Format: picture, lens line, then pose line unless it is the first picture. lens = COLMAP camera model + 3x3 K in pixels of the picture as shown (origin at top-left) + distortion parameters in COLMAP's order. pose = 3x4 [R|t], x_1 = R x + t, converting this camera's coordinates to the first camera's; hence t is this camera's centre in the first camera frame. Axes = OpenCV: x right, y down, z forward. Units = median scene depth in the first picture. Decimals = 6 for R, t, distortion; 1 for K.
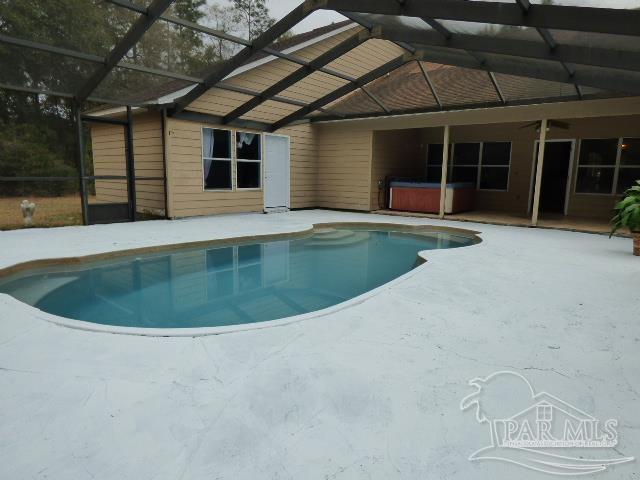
lens RADIAL K [[393.1, 0, 320.0], [0, 393.1, 240.0], [0, 0, 1]] dist [-0.001890, -0.018923]
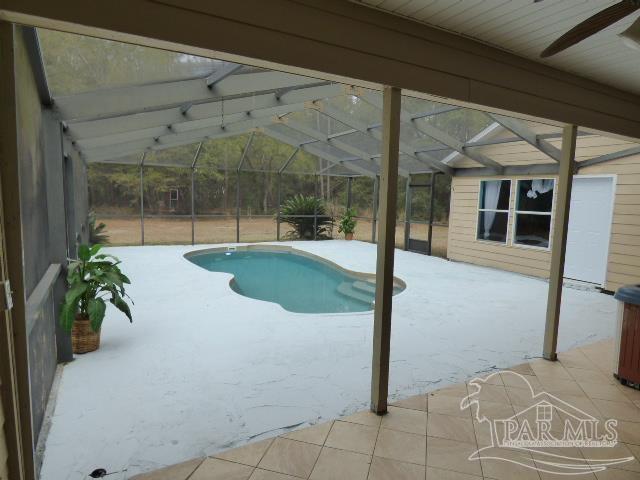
lens RADIAL K [[393.1, 0, 320.0], [0, 393.1, 240.0], [0, 0, 1]] dist [-0.001890, -0.018923]
pose [[-0.373714, 0.073822, -0.924602, 0.777104], [-0.182025, 0.971607, 0.151148, -0.197805], [0.909508, 0.224787, -0.349666, 0.935091]]
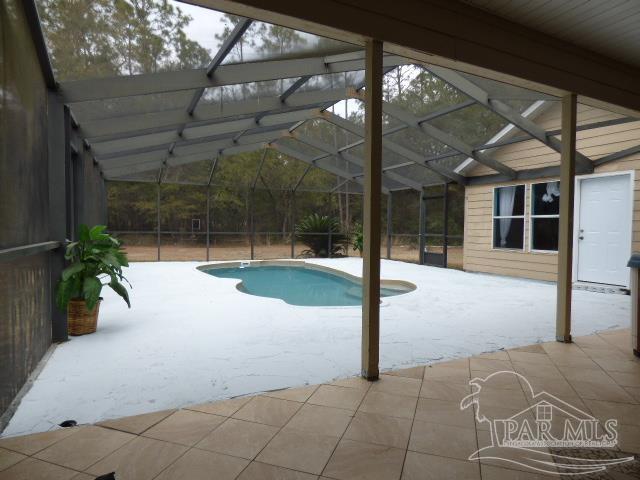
lens RADIAL K [[393.1, 0, 320.0], [0, 393.1, 240.0], [0, 0, 1]] dist [-0.001890, -0.018923]
pose [[-0.423614, 0.003308, -0.905837, 0.762504], [-0.164303, 0.983126, 0.080427, -0.148425], [0.890817, 0.182901, -0.415922, 0.966753]]
